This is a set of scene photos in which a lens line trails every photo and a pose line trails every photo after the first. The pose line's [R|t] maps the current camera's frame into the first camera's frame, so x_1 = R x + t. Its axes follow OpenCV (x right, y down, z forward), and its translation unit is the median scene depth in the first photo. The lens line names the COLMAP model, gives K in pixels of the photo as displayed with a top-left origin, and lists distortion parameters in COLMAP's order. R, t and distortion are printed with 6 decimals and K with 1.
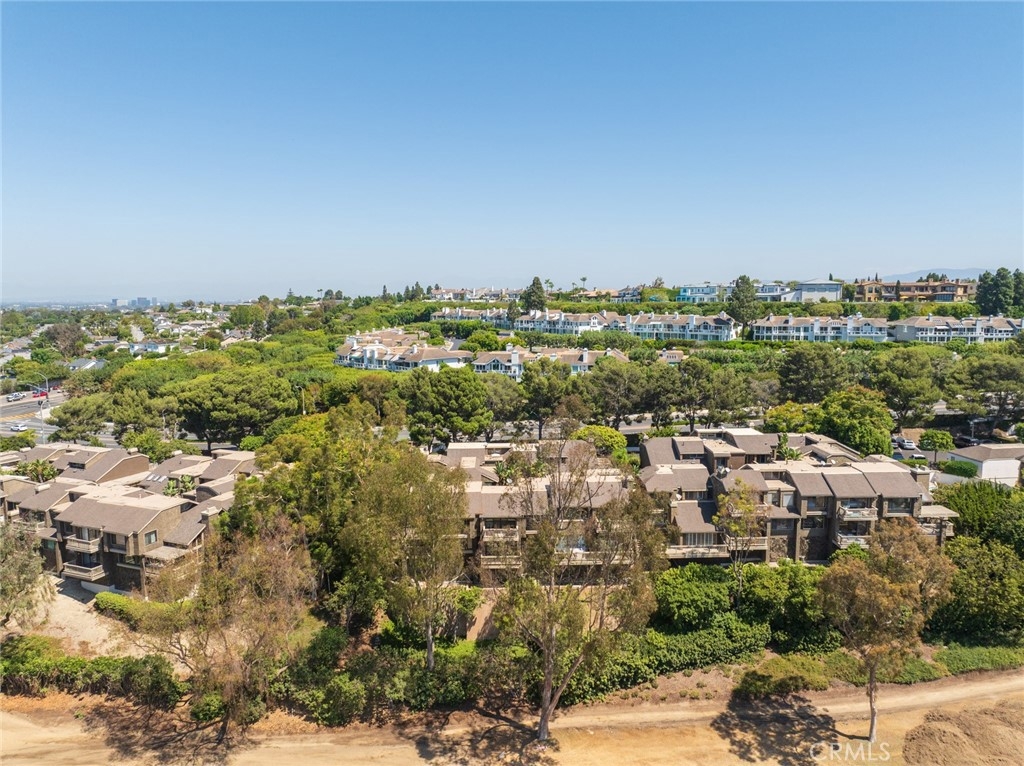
lens RADIAL K [[710.5, 0, 514.1], [0, 710.5, 375.7], [0, 0, 1]] dist [-0.008275, -0.002256]
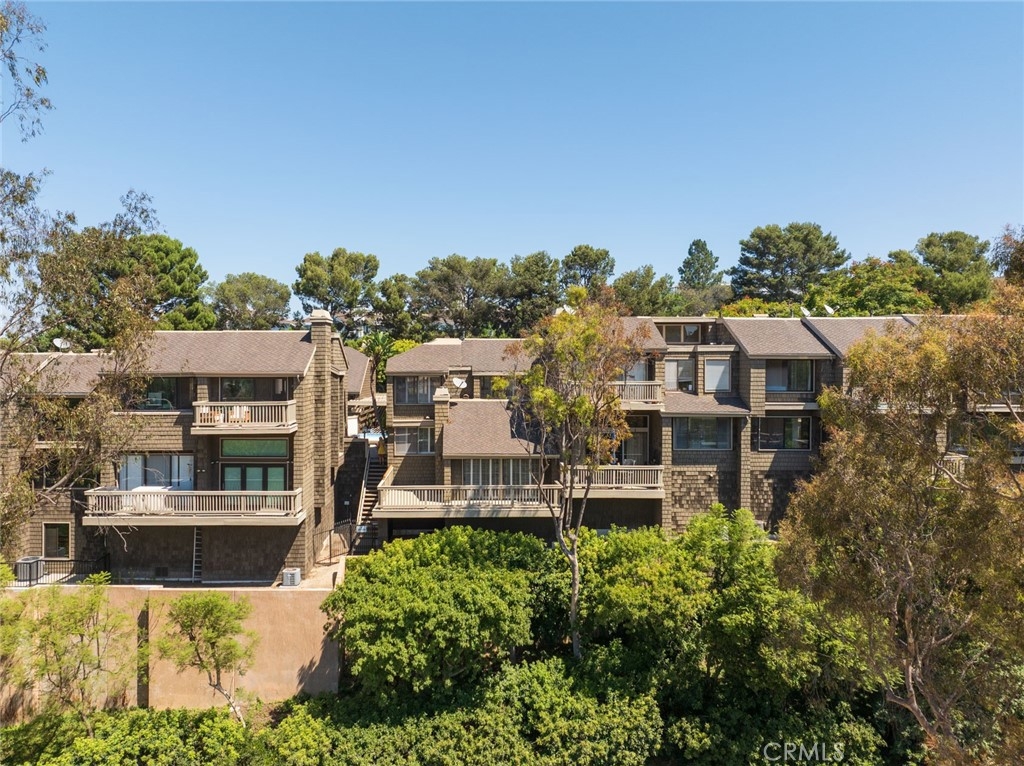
lens RADIAL K [[725.8, 0, 477.3], [0, 725.8, 381.7], [0, 0, 1]] dist [0.001432, -0.000388]
pose [[0.999833, 0.007140, -0.016798, 0.277869], [-0.008886, 0.994296, -0.106283, 0.238067], [0.015943, 0.106415, 0.994194, 0.638970]]
